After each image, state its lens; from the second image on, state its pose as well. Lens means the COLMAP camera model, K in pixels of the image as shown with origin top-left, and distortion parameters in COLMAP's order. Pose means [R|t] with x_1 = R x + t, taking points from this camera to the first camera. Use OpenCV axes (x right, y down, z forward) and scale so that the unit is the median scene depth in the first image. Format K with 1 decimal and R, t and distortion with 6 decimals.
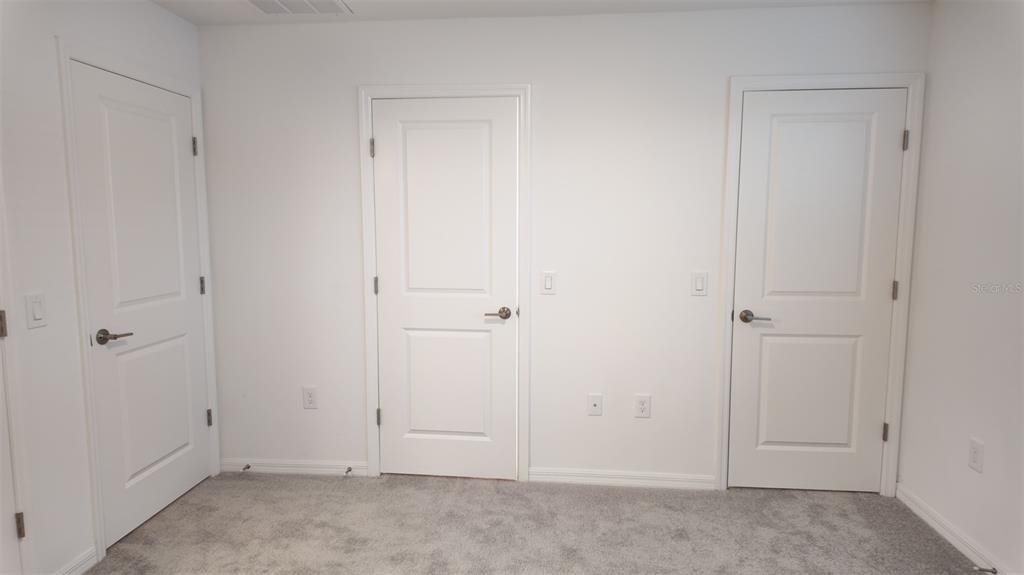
lens RADIAL K [[605.9, 0, 512.0], [0, 605.9, 287.5], [0, 0, 1]] dist [0.068871, -0.036811]
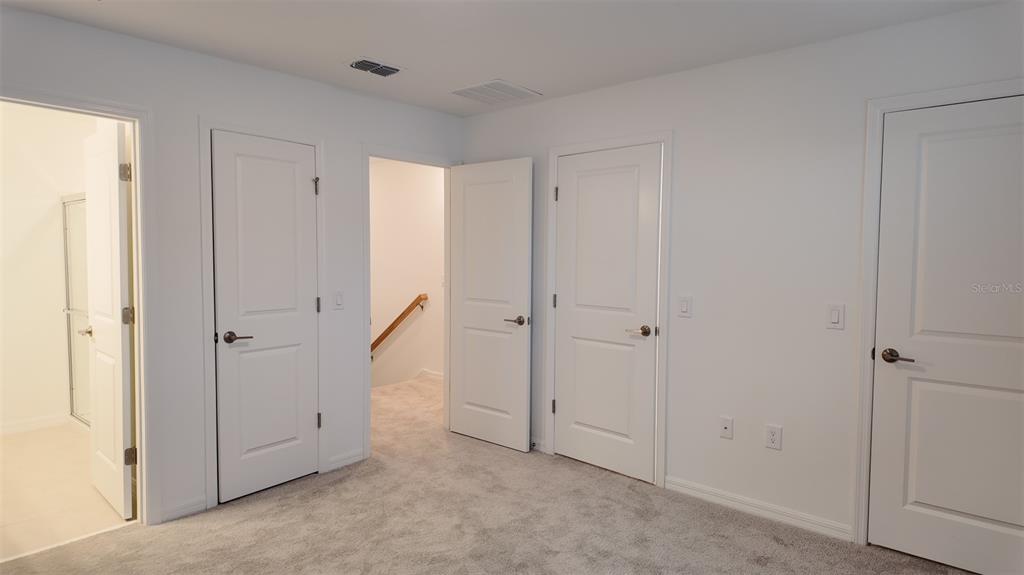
lens RADIAL K [[606.6, 0, 495.2], [0, 606.6, 283.5], [0, 0, 1]] dist [0.000479, -0.000979]
pose [[0.788890, 0.035575, -0.613504, 0.461870], [-0.070283, 0.996995, -0.032562, 0.010725], [0.610503, 0.068807, 0.789020, -0.070650]]
